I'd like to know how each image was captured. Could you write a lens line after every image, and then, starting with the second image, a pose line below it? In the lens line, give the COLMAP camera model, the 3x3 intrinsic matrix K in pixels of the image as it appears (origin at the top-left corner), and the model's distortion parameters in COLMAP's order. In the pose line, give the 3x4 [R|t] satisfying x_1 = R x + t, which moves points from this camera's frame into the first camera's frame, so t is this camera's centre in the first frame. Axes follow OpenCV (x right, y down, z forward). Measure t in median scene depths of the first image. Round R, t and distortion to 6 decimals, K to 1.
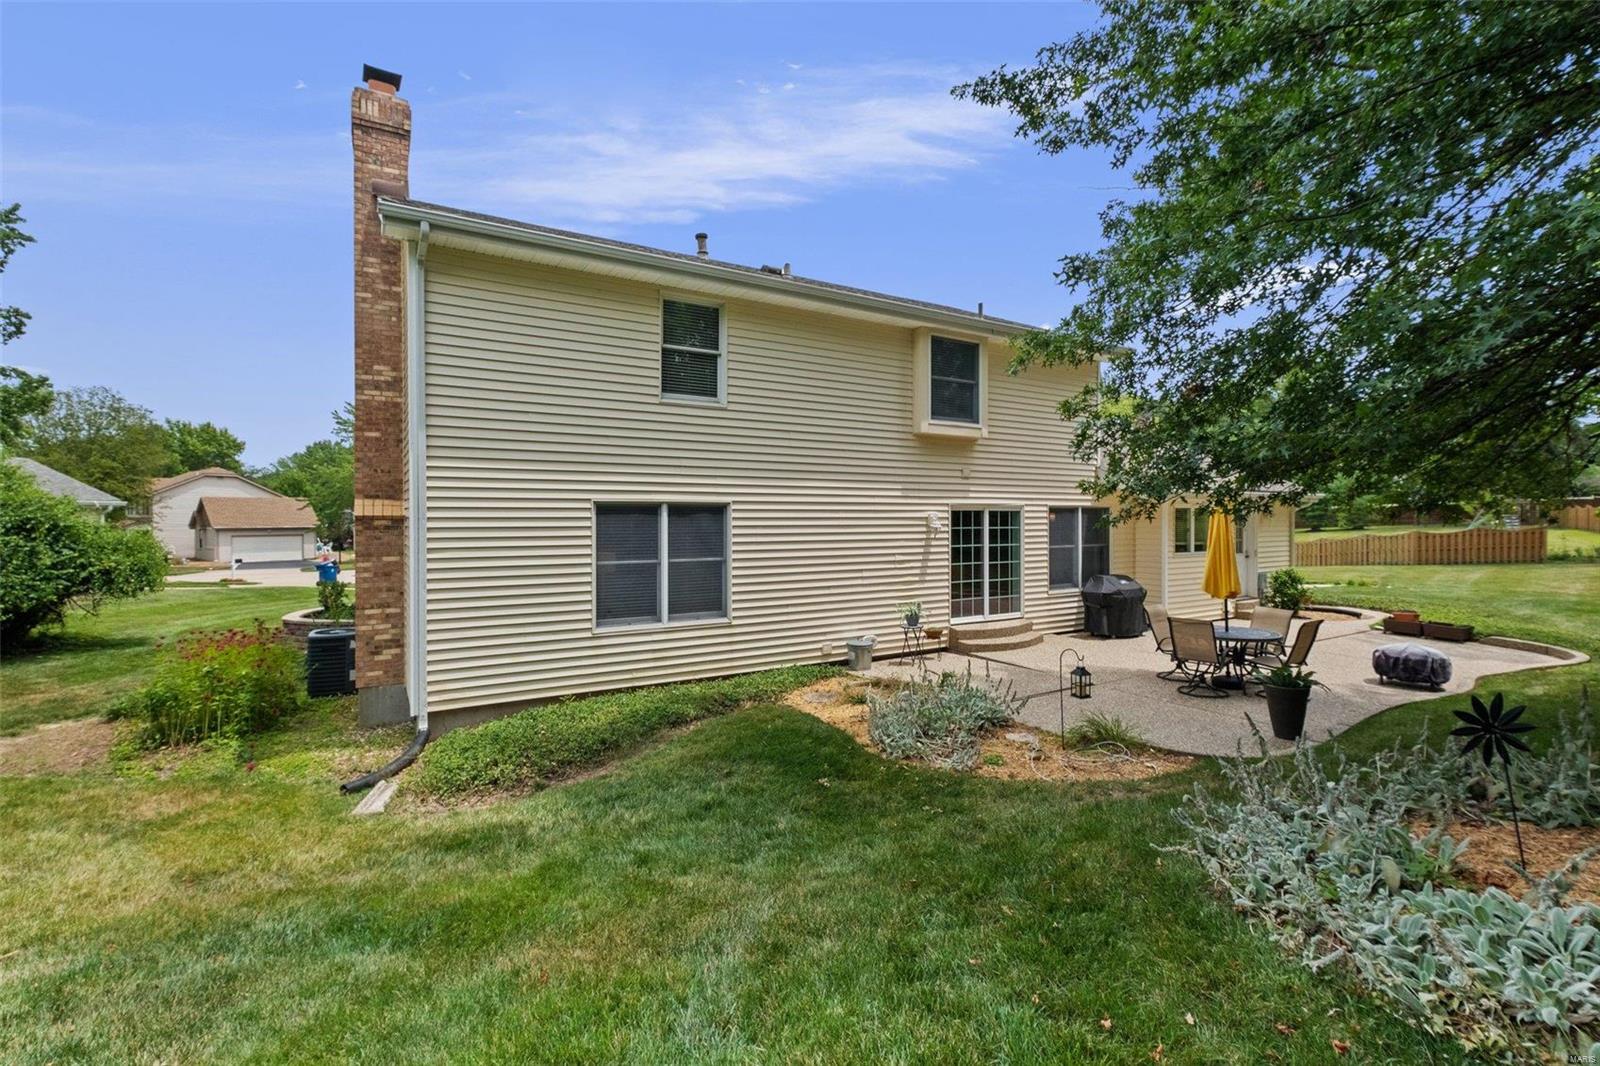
lens RADIAL K [[729.6, 0, 800.0], [0, 729.6, 533.0], [0, 0, 1]] dist [-0.053360, 0.014435]
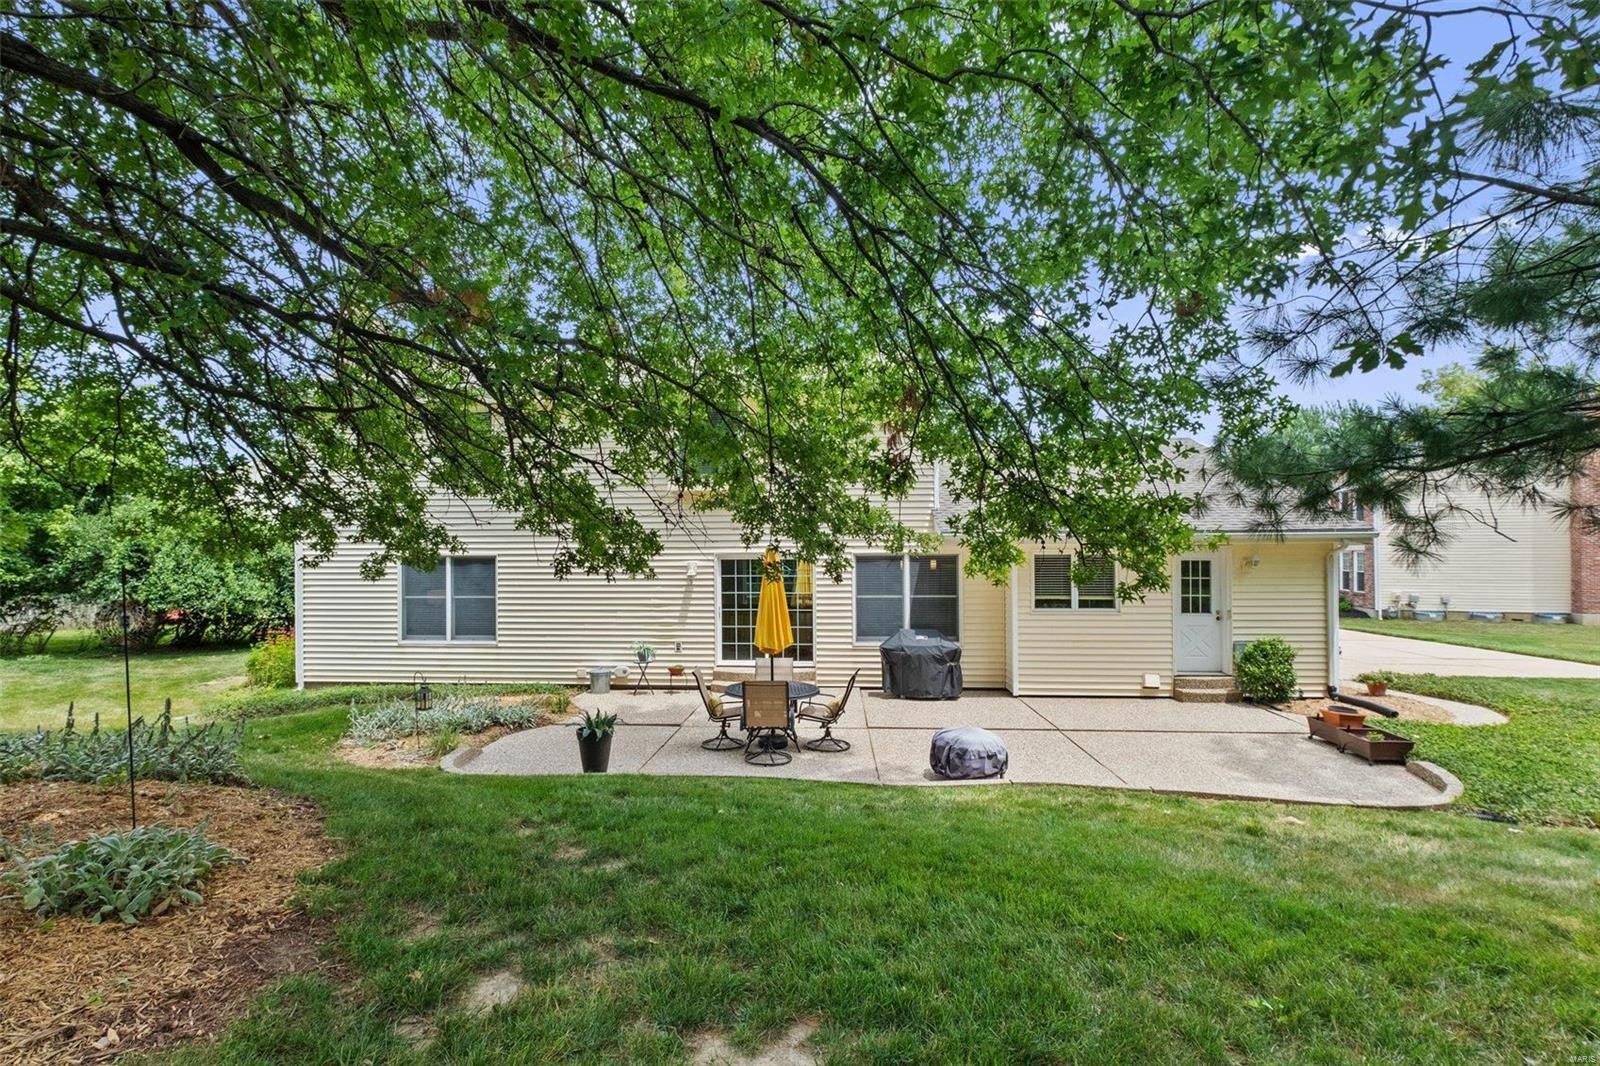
lens RADIAL K [[729.6, 0, 800.0], [0, 729.6, 533.0], [0, 0, 1]] dist [-0.053360, 0.014435]
pose [[0.822993, -0.028280, -0.567347, 1.022291], [-0.009832, 0.997901, -0.064003, -0.002768], [0.567967, 0.058252, 0.820988, 0.194994]]
